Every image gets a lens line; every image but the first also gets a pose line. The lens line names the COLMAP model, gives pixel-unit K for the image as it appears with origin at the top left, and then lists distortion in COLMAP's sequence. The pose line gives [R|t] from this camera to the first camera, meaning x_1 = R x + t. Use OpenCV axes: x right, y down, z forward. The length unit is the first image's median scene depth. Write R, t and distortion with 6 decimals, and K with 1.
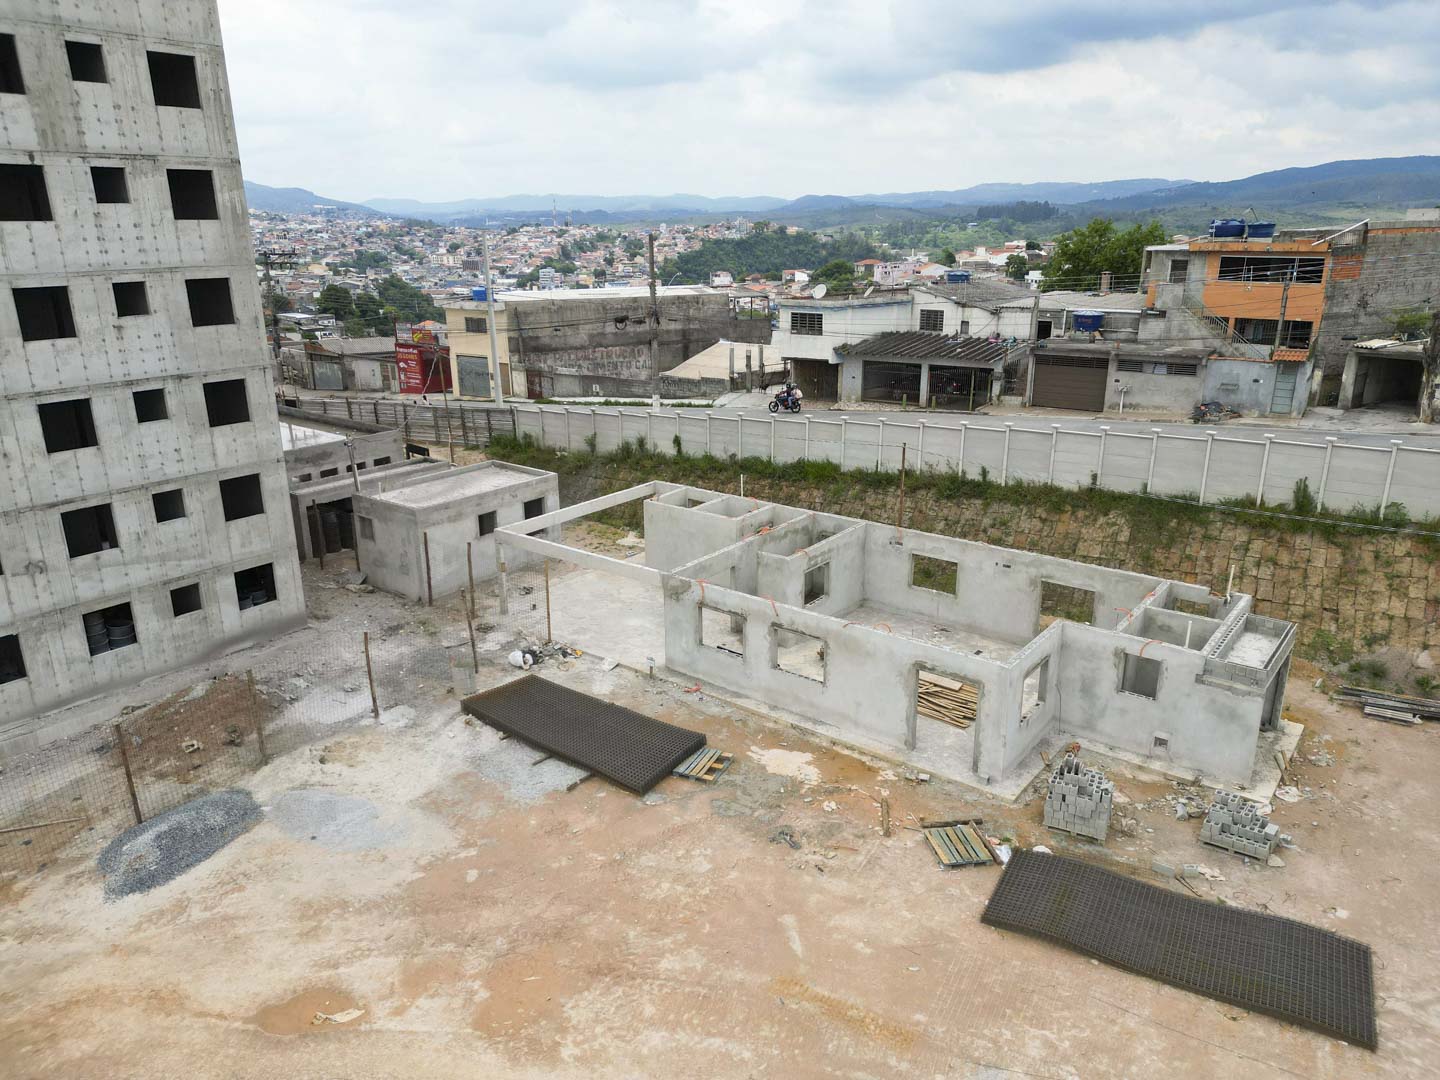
lens RADIAL K [[1002.6, 0, 719.9], [0, 1002.6, 543.7], [0, 0, 1]] dist [0.091658, -0.095536]
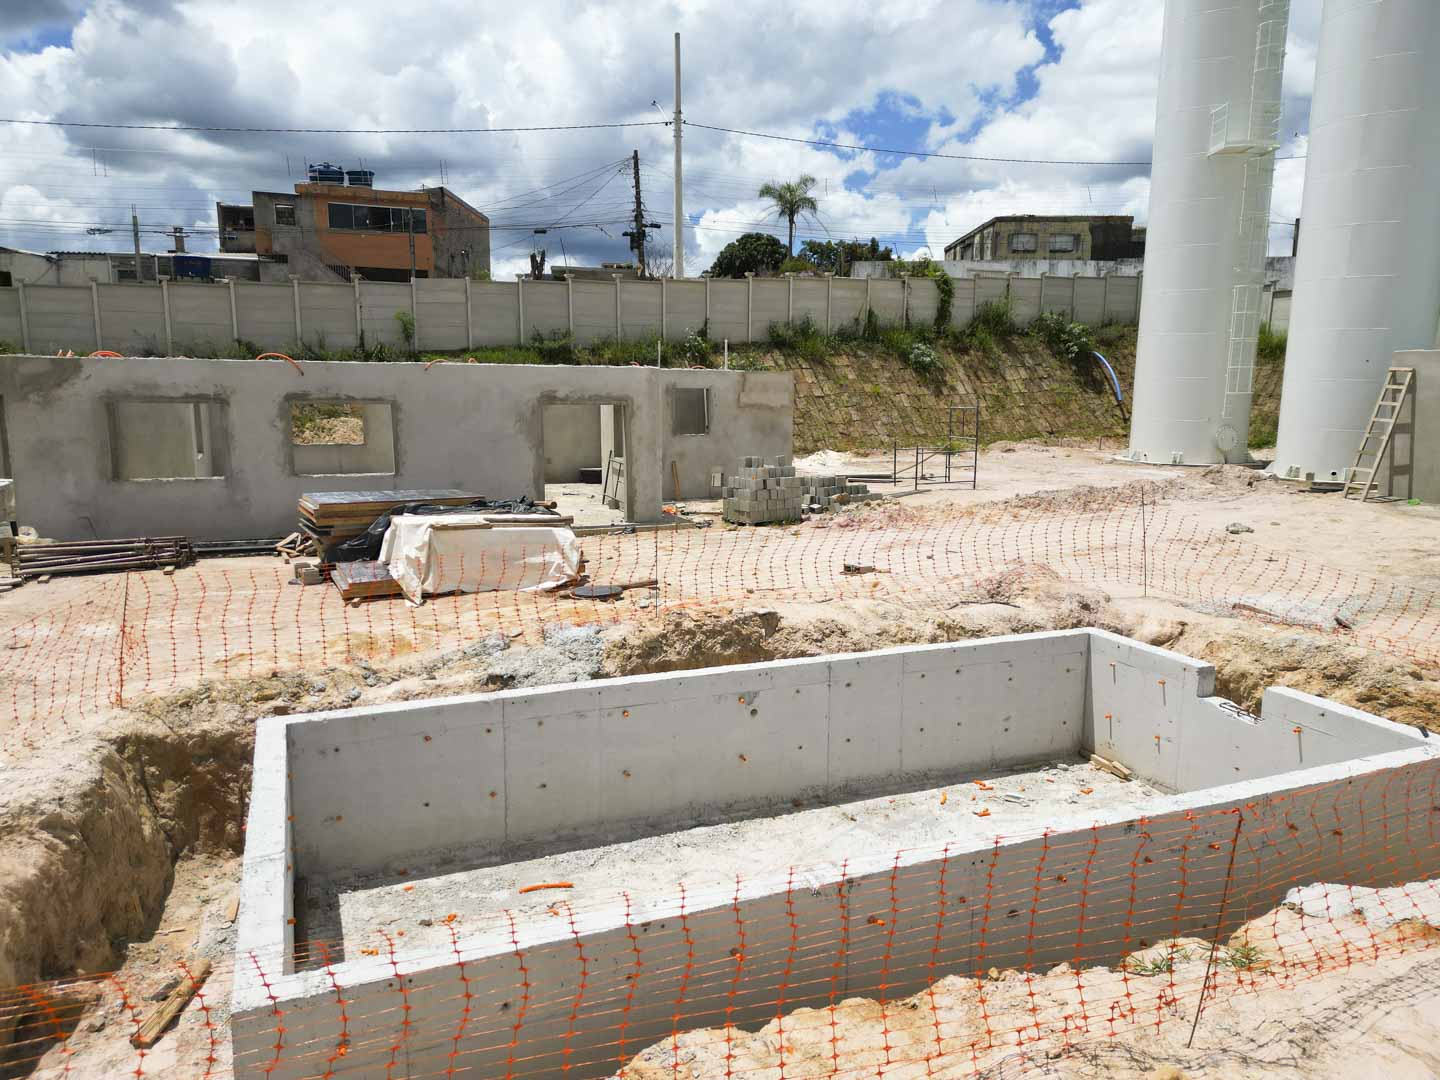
lens RADIAL K [[1002.6, 0, 719.9], [0, 1002.6, 543.7], [0, 0, 1]] dist [0.091658, -0.095536]
pose [[0.496033, -0.132659, 0.858110, -0.178703], [0.261300, 0.965256, -0.001822, 0.116794], [-0.828054, 0.225128, 0.513462, 0.237070]]
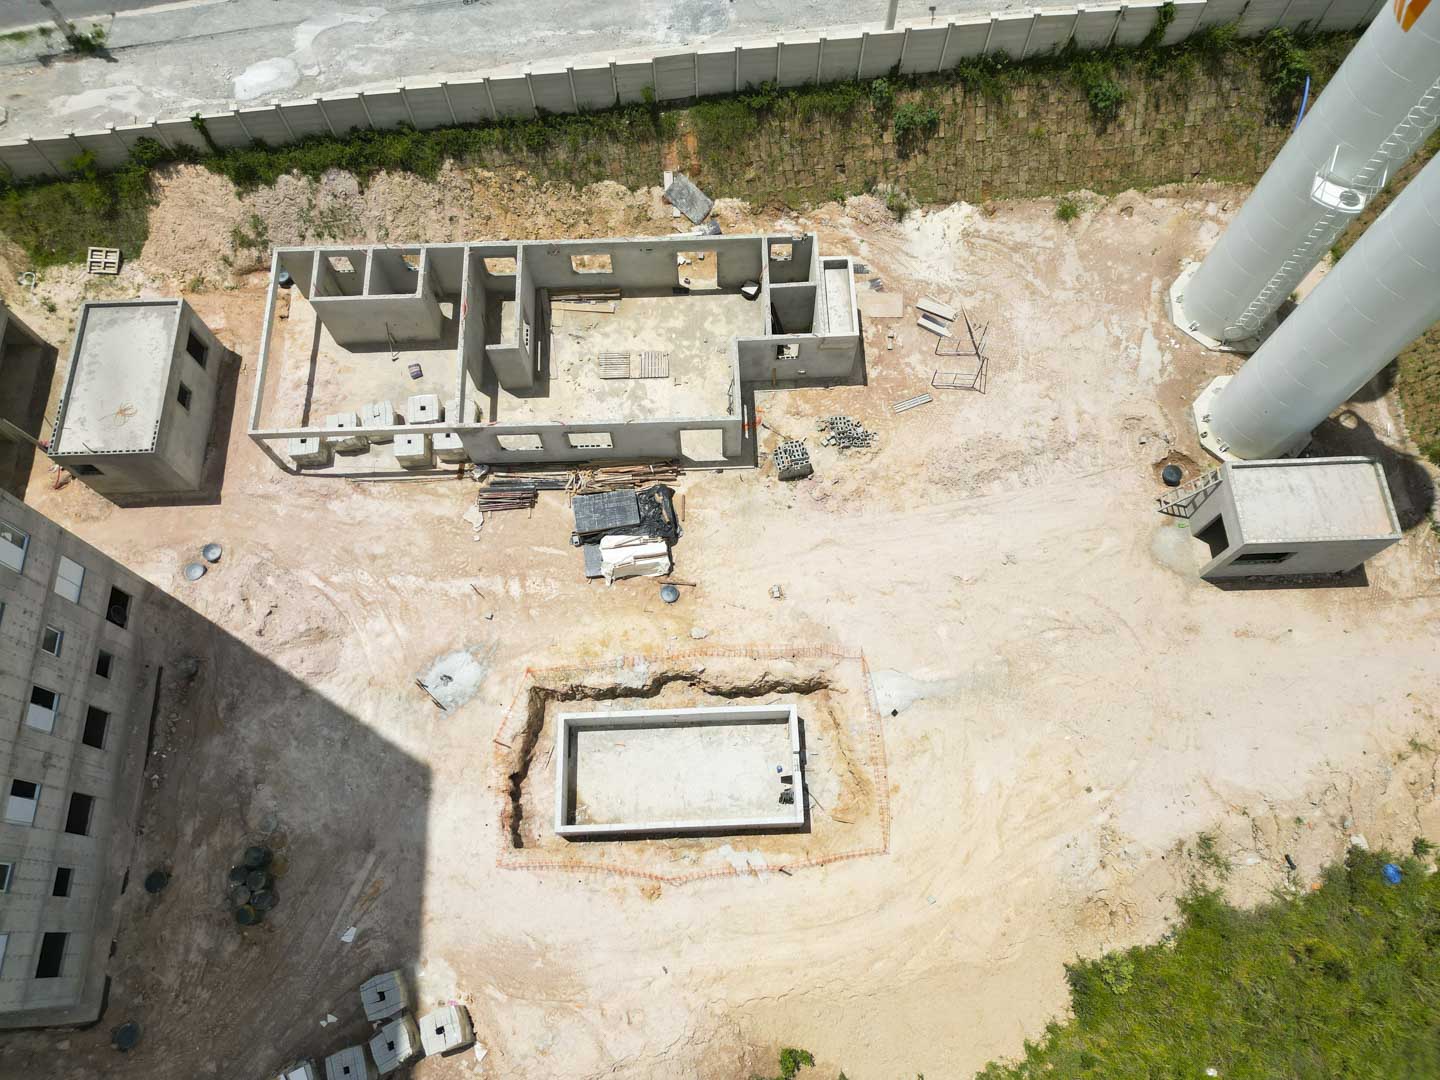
lens RADIAL K [[1002.6, 0, 719.9], [0, 1002.6, 543.7], [0, 0, 1]] dist [0.091658, -0.095536]
pose [[0.772117, -0.593134, 0.228094, -0.092224], [0.201656, 0.569070, 0.797179, -0.440347], [-0.602636, -0.569519, 0.558998, 0.006644]]
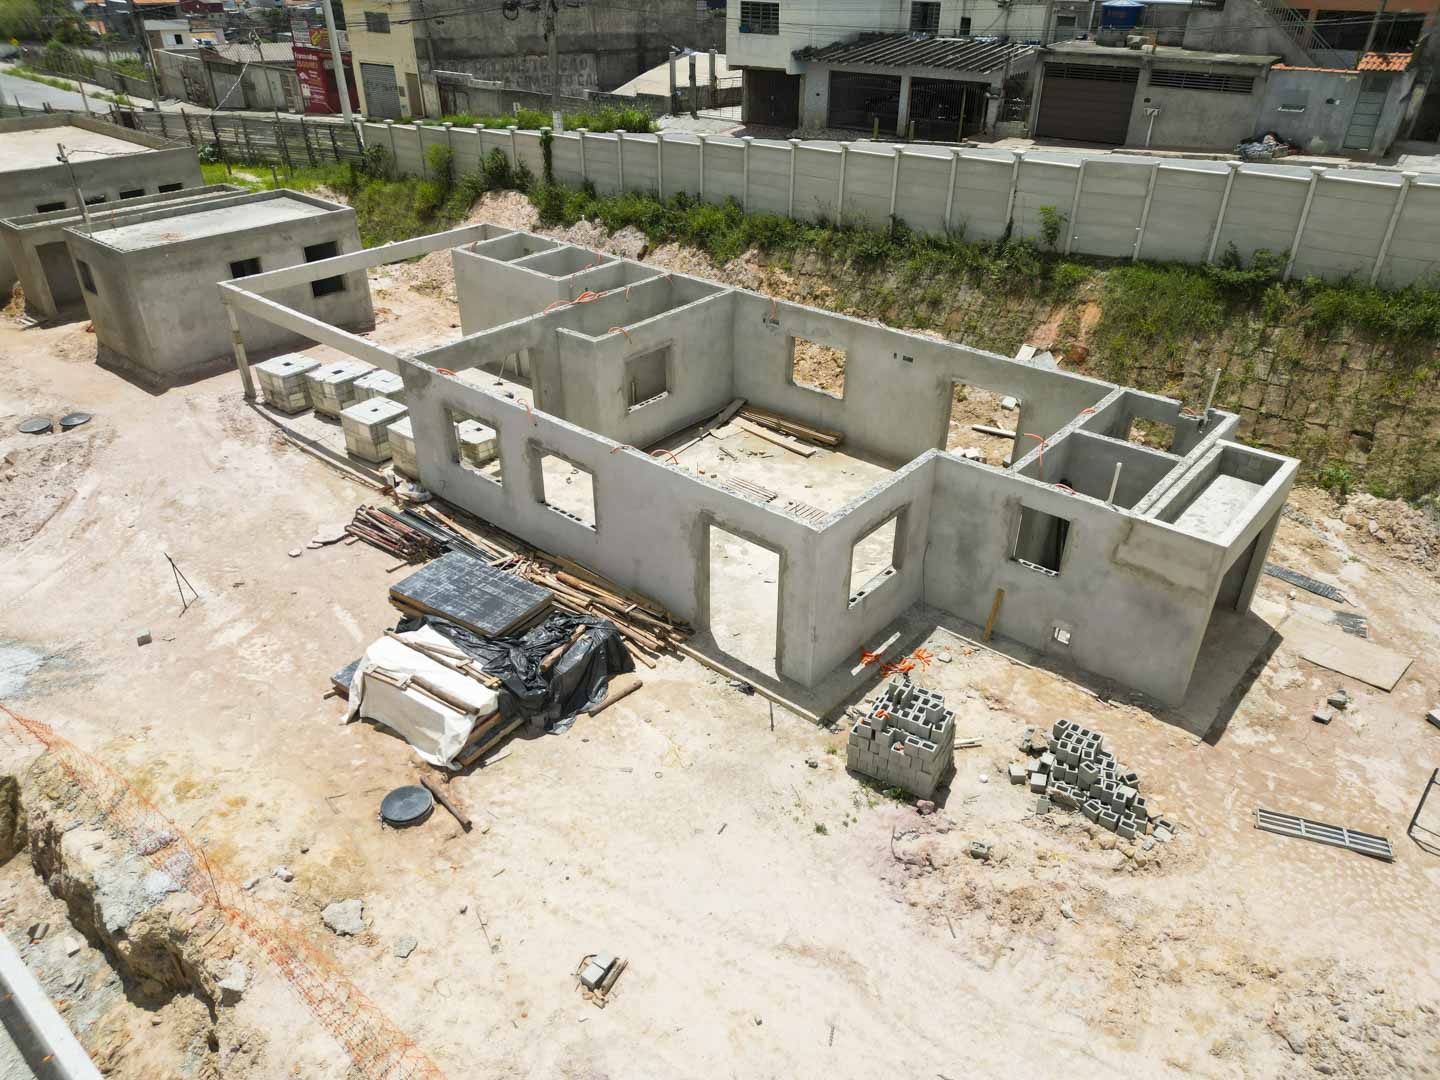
lens RADIAL K [[1015.5, 0, 720.0], [0, 1015.5, 540.0], [0, 0, 1]] dist [0.042613, -0.028656]
pose [[0.998588, 0.036013, -0.039059, 0.105463], [-0.026330, 0.974027, 0.224896, -0.005948], [0.046143, -0.223550, 0.973600, 0.156990]]
